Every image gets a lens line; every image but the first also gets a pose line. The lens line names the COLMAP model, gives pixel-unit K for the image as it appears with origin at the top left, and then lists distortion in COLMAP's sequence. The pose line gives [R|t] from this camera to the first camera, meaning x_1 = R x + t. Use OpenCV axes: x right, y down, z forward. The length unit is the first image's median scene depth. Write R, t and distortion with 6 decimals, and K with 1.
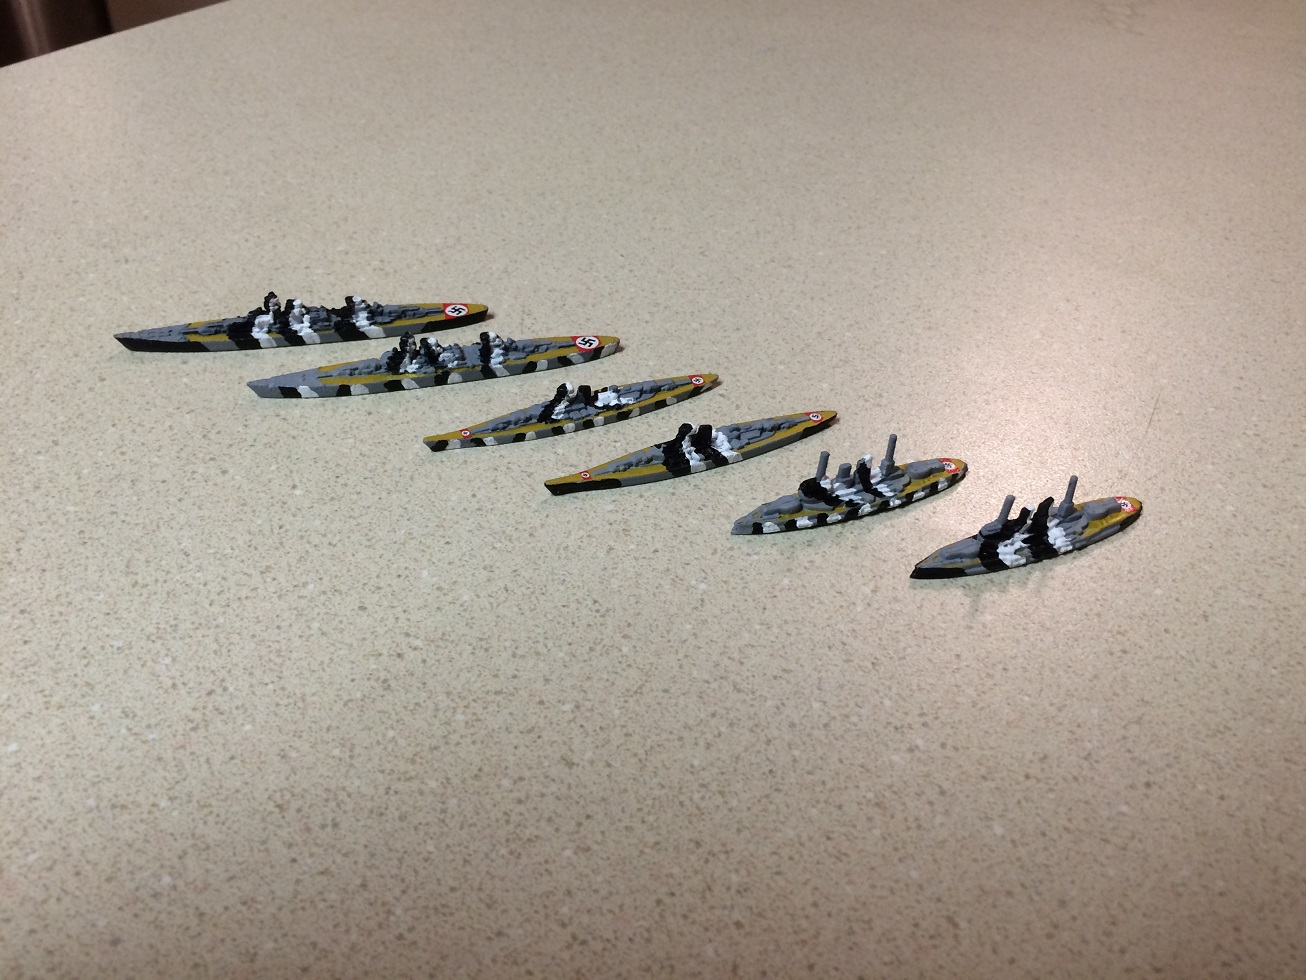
lens RADIAL K [[1142.9, 0, 644.9], [0, 1142.9, 484.5], [0, 0, 1]] dist [0.091593, -0.171052]
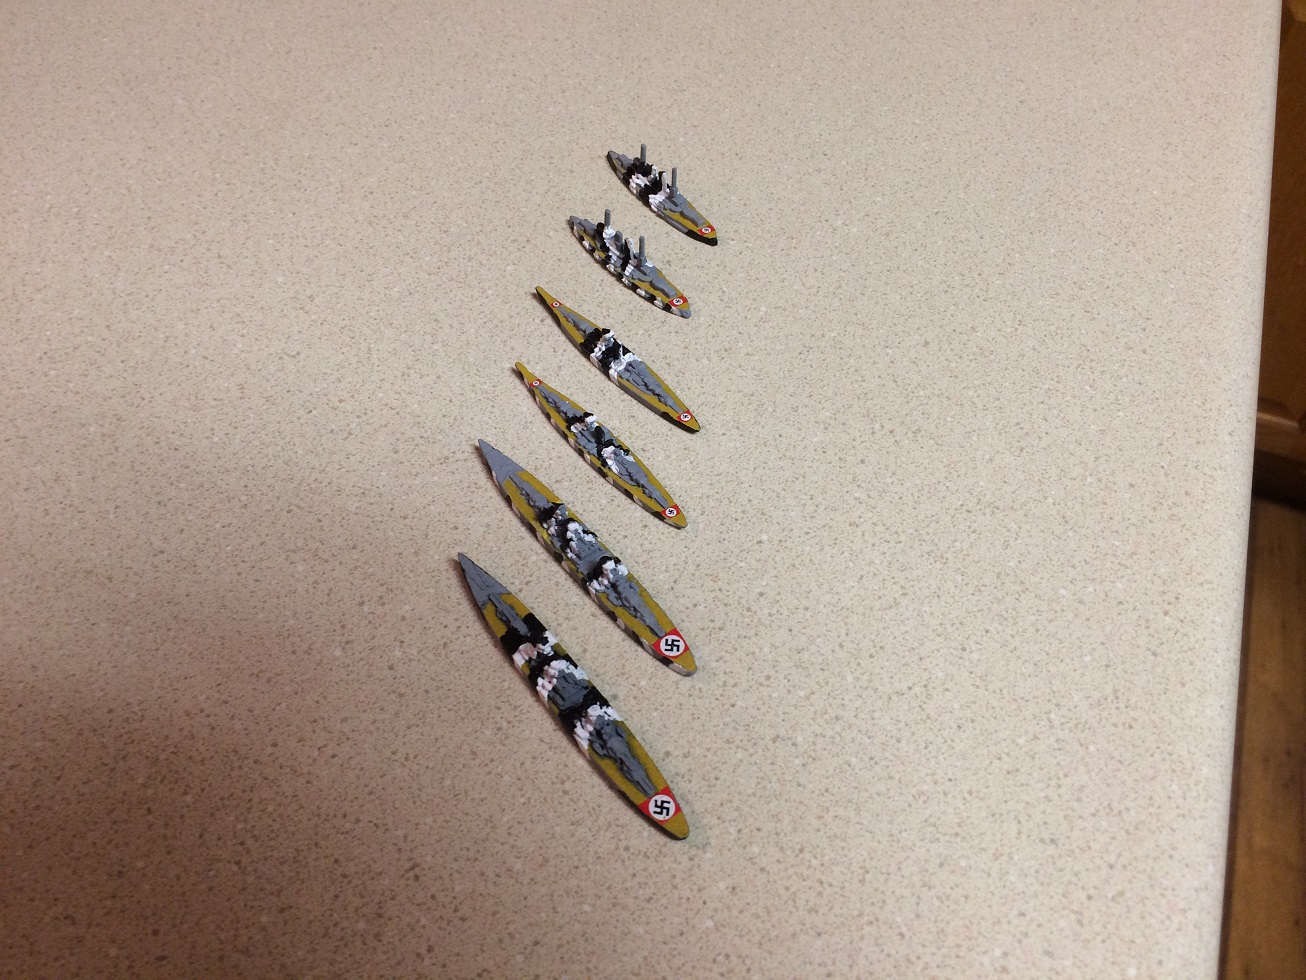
lens RADIAL K [[1168.5, 0, 653.0], [0, 1168.5, 490.0], [0, 0, 1]] dist [0.082624, -0.144534]
pose [[-0.221183, -0.775220, 0.591703, -0.900433], [0.585041, 0.379956, 0.716492, -0.897123], [-0.780260, 0.504646, 0.369496, 0.573766]]
